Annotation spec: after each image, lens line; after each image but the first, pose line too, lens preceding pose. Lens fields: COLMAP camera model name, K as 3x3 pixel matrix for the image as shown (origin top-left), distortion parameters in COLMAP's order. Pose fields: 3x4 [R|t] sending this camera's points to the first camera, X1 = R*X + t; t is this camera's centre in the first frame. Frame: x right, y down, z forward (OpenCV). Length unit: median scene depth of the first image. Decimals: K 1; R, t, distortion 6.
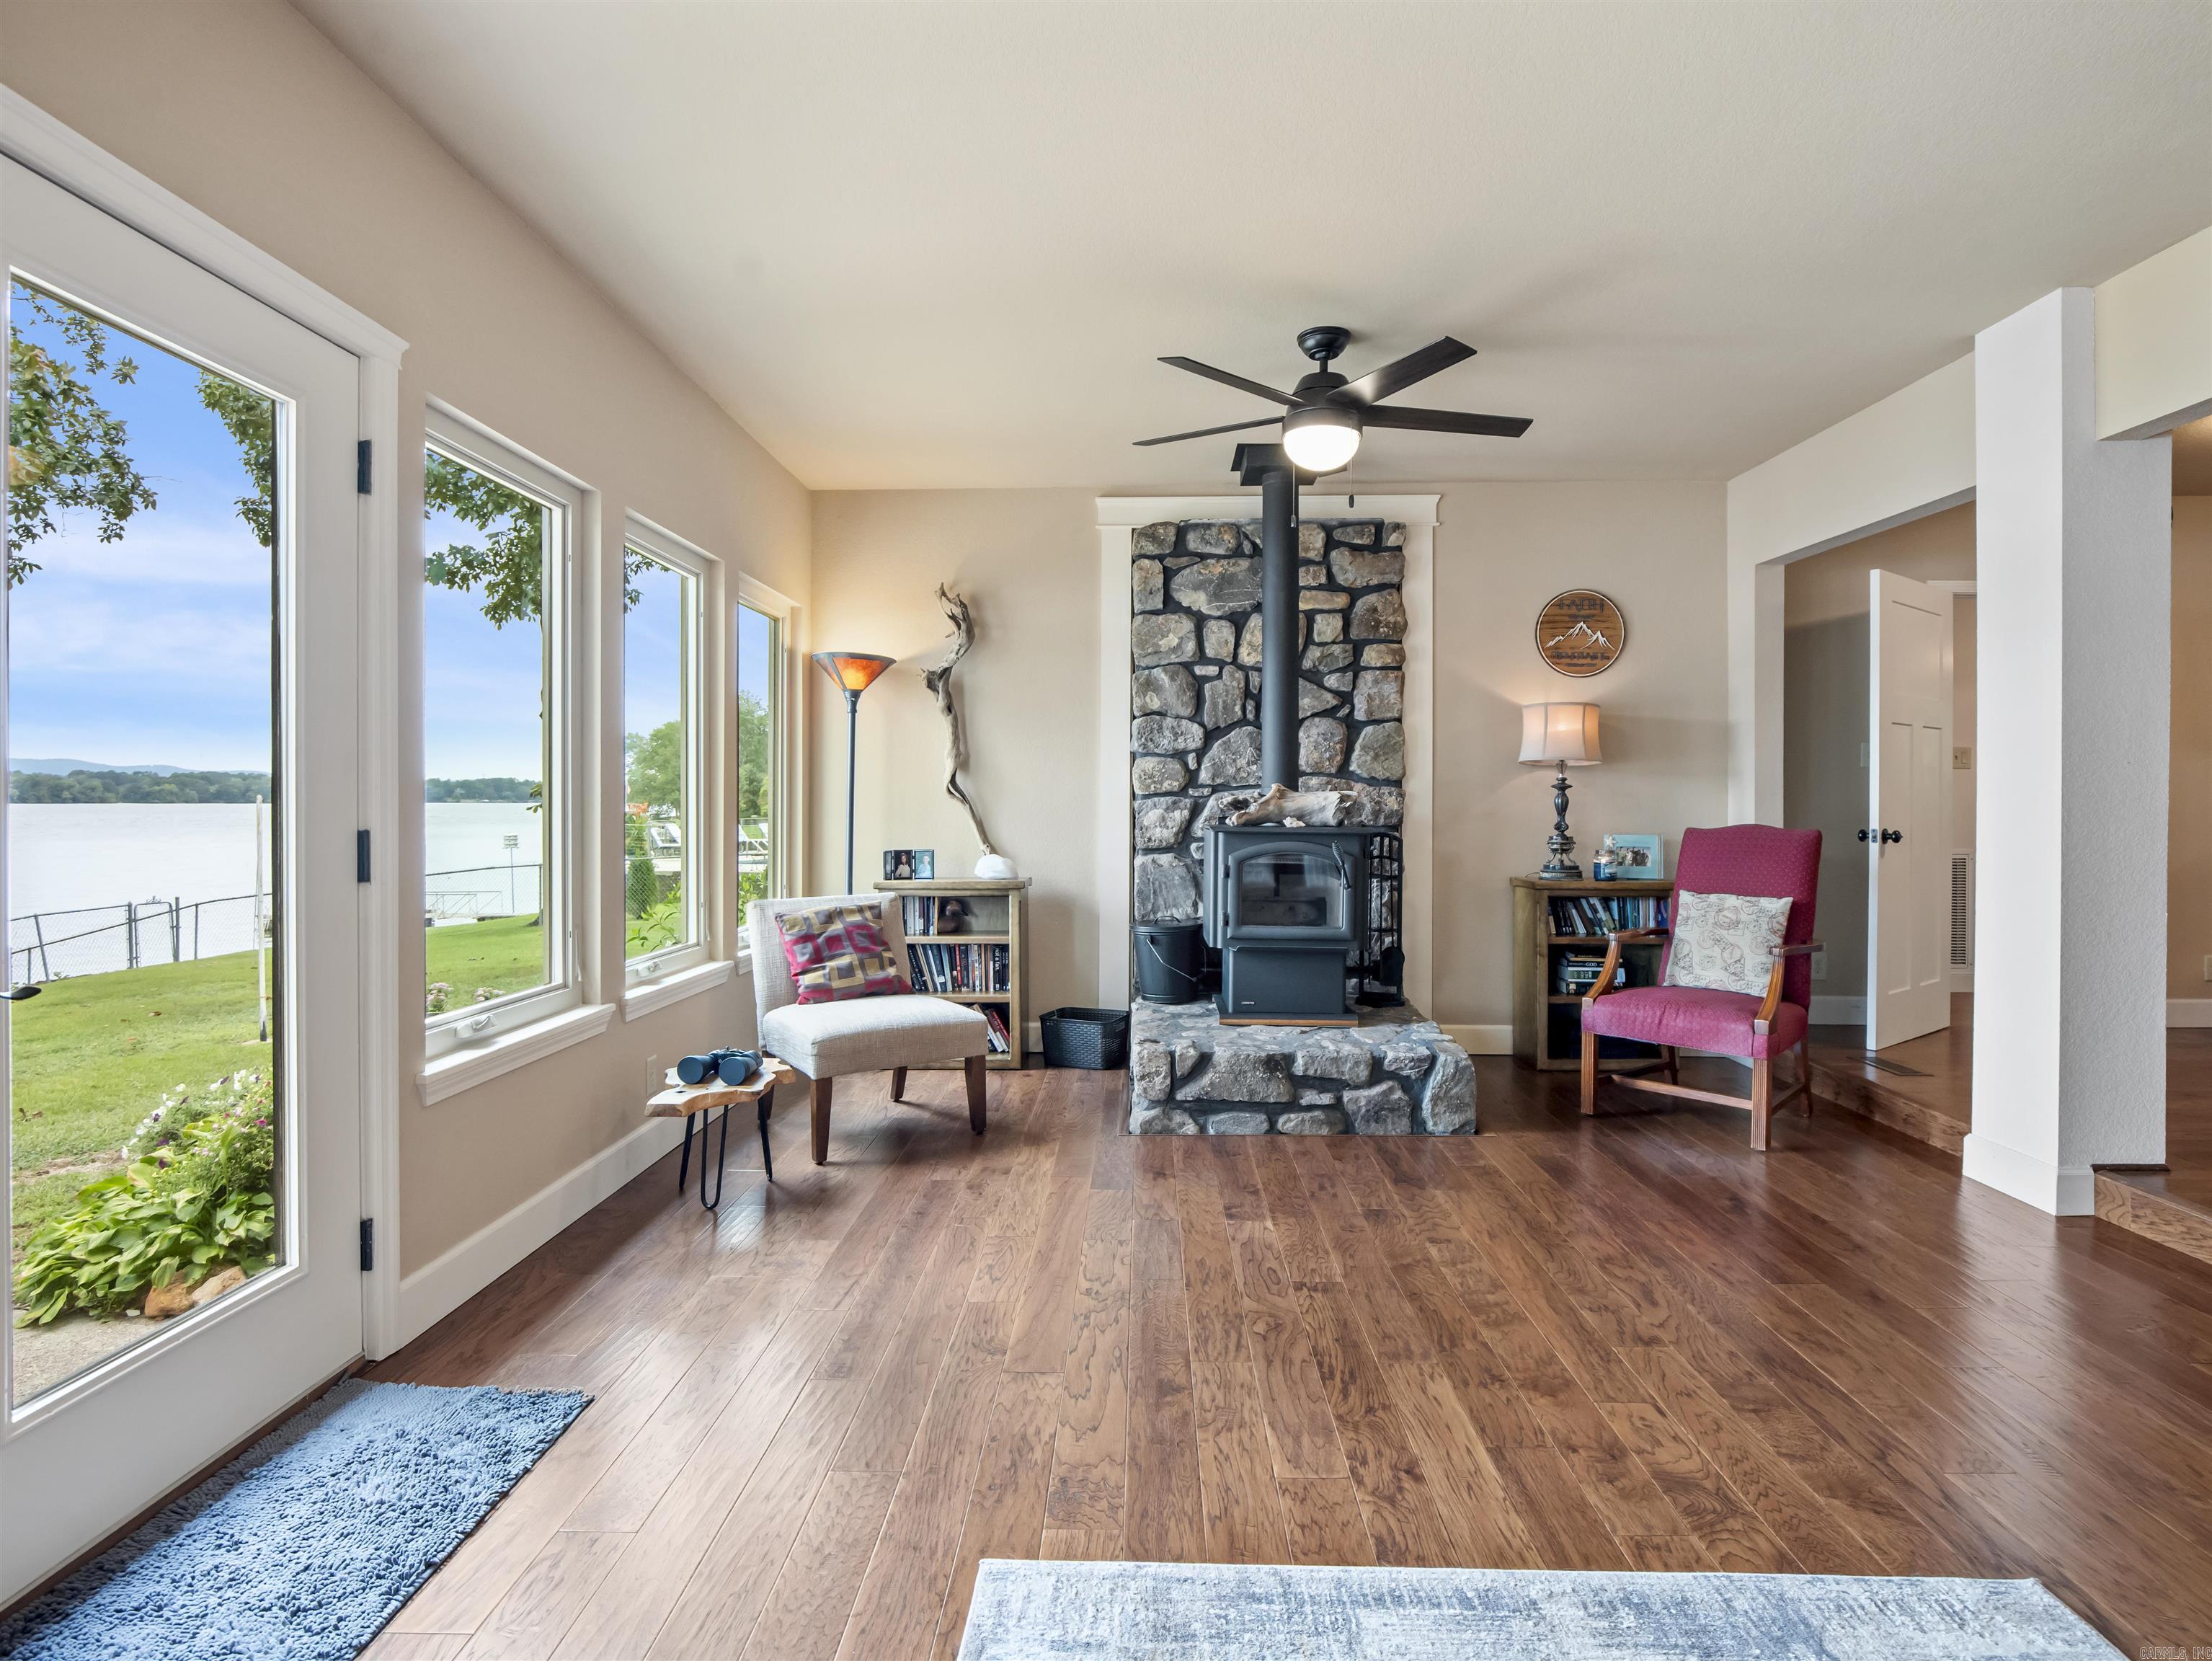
lens RADIAL K [[1141.7, 0, 1122.8], [0, 1141.7, 811.6], [0, 0, 1]] dist [-0.016338, 0.002762]
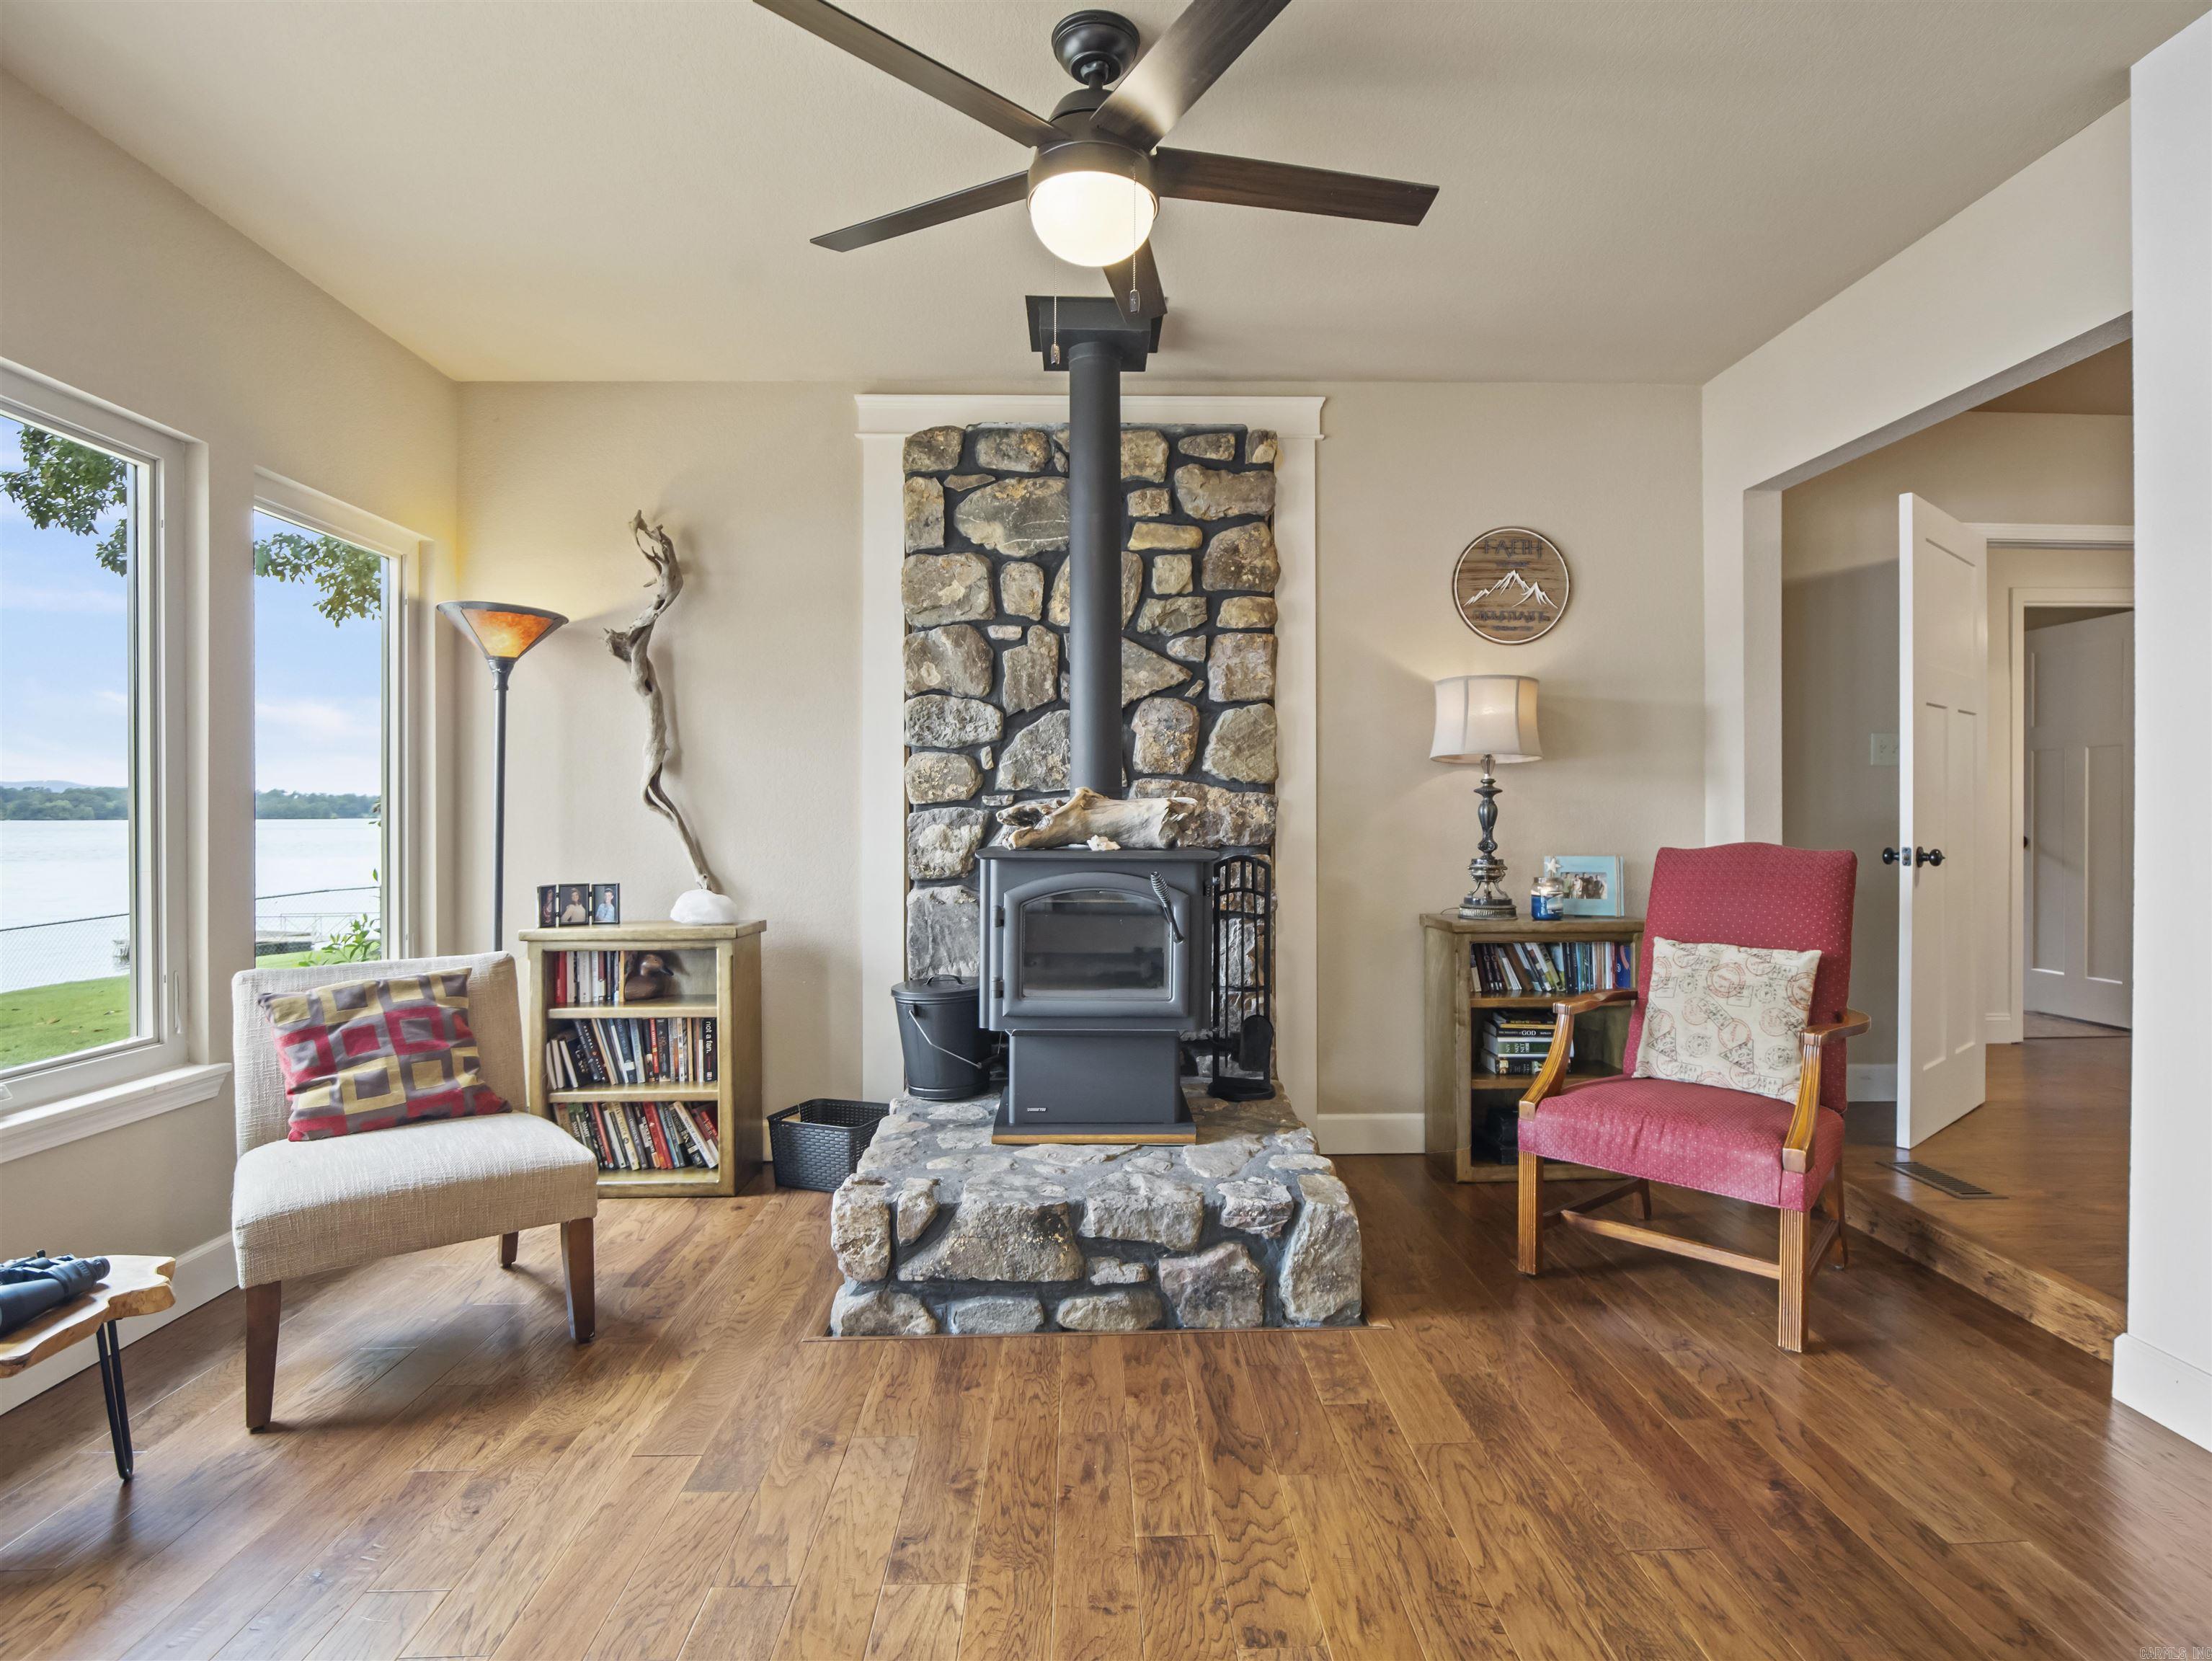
lens RADIAL K [[1149.9, 0, 1118.4], [0, 1149.9, 824.3], [0, 0, 1]] dist [-0.020747, 0.007348]
pose [[0.998399, -0.004706, 0.056370, 0.114434], [0.004706, 0.999989, 0.000126, -0.001971], [-0.056370, 0.000139, 0.998410, 0.297882]]
